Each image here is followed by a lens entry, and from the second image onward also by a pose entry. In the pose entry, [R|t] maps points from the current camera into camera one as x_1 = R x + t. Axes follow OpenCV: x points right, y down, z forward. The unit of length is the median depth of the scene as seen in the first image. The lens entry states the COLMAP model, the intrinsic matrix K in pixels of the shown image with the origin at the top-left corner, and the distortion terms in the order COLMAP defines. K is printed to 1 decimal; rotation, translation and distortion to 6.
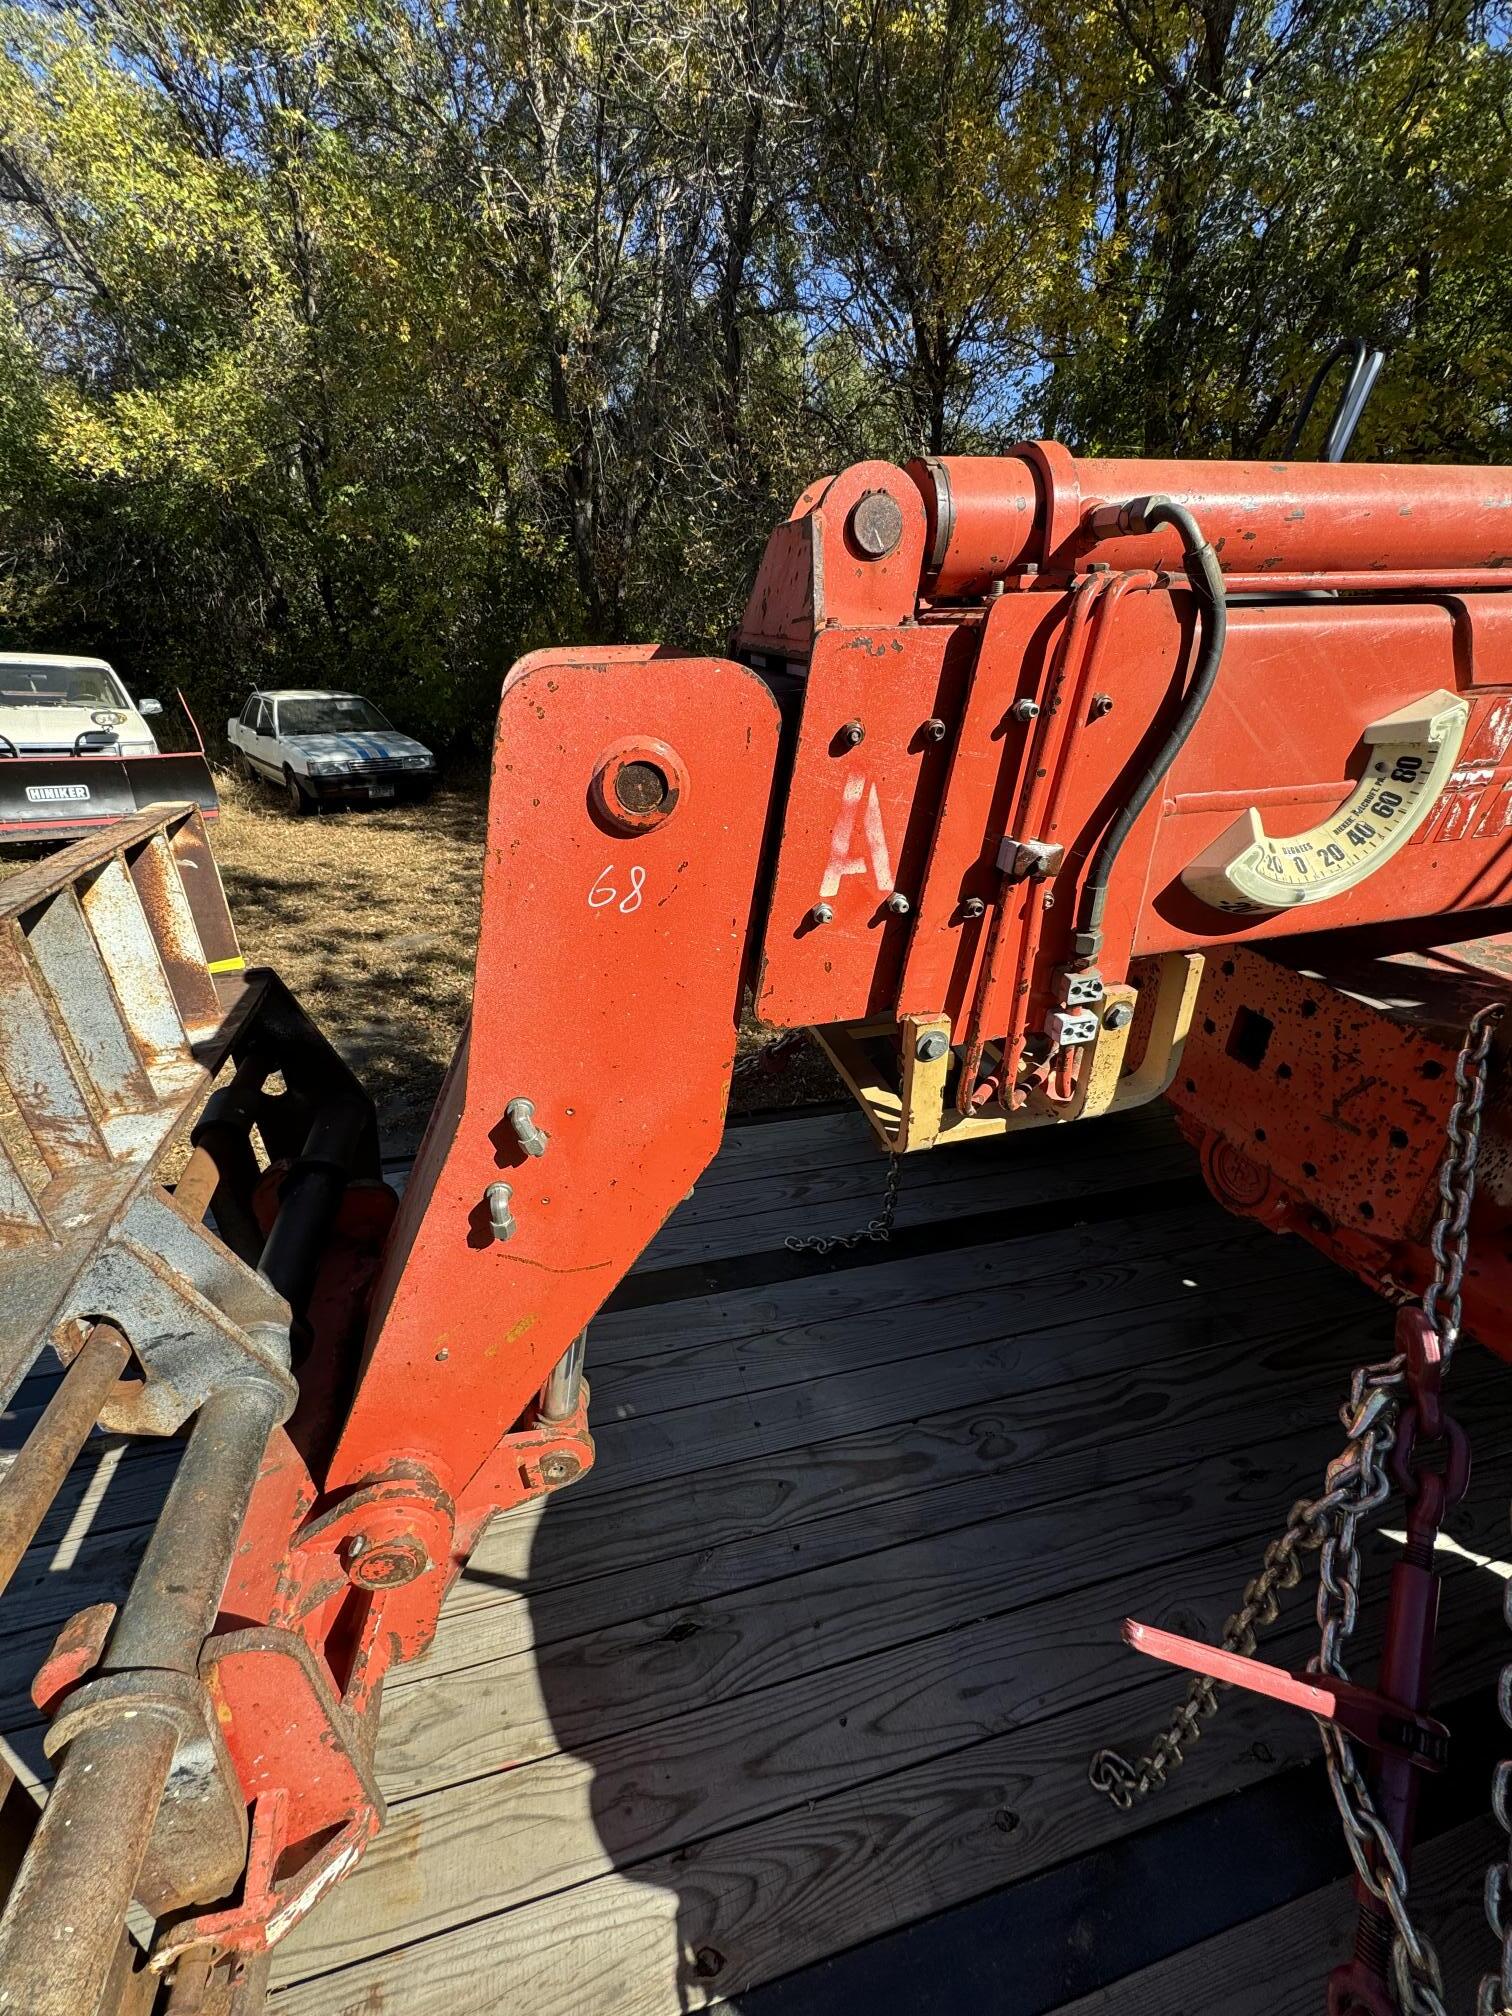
lens RADIAL K [[763.9, 0, 756.0], [0, 763.9, 1008.0], [0, 0, 1]] dist [-0.000291, -0.000019]
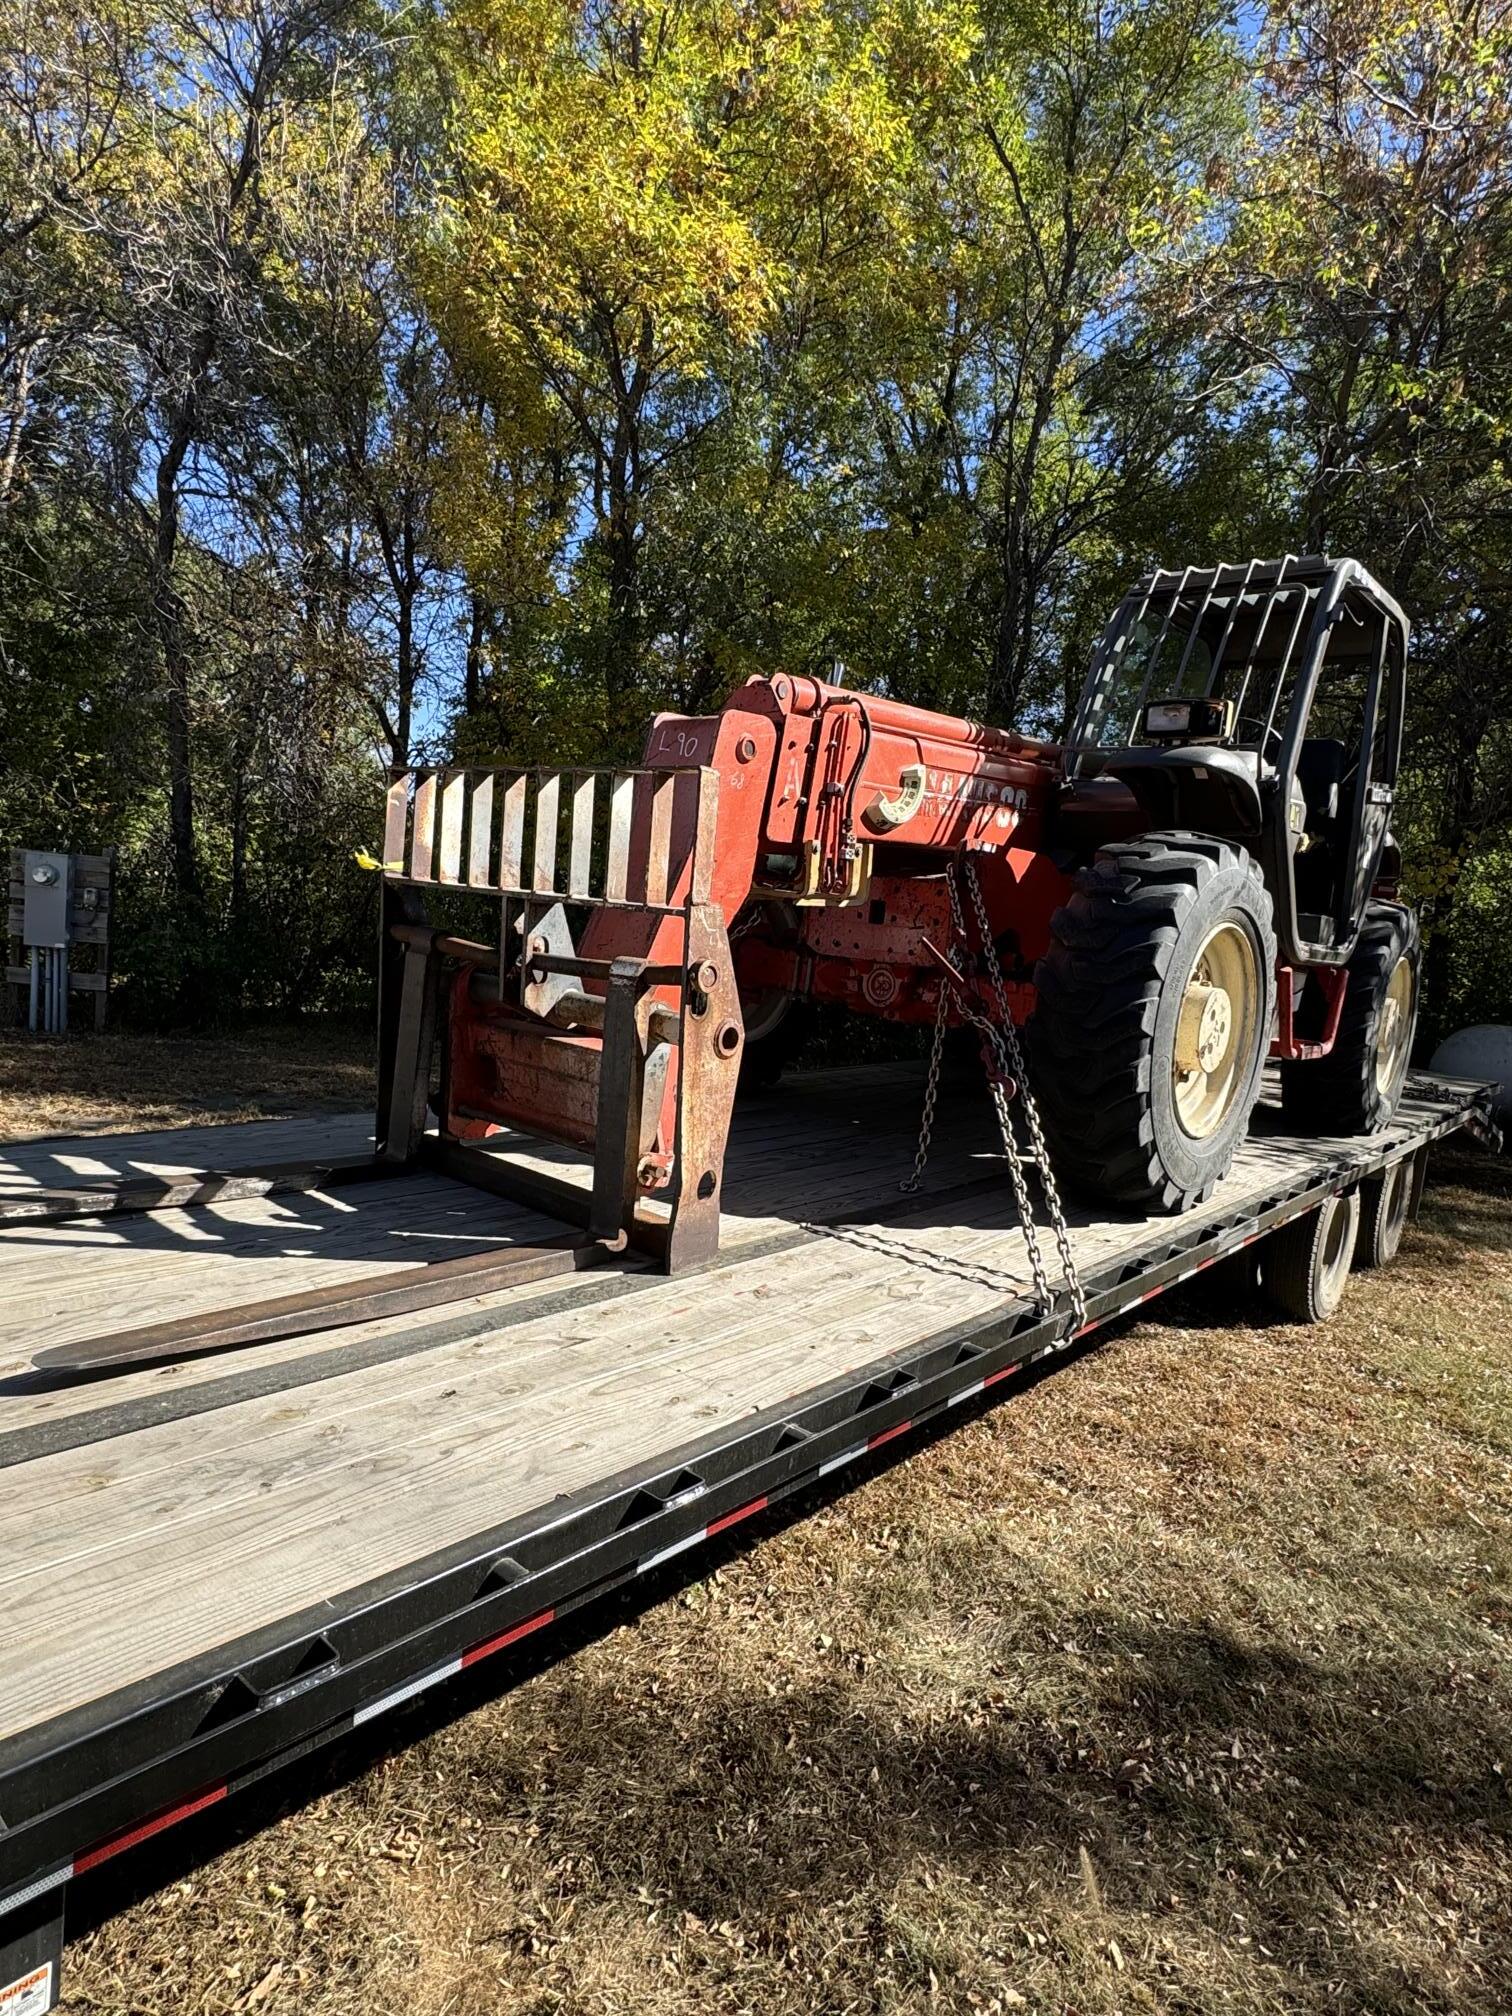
lens RADIAL K [[1155.2, 0, 756.0], [0, 1155.2, 1008.0], [0, 0, 1]] dist [0.002031, 0.000632]
pose [[0.808961, 0.013180, 0.587715, -2.610865], [0.177099, 0.947838, -0.265025, 1.801801], [-0.560552, 0.318478, 0.764430, -2.106919]]
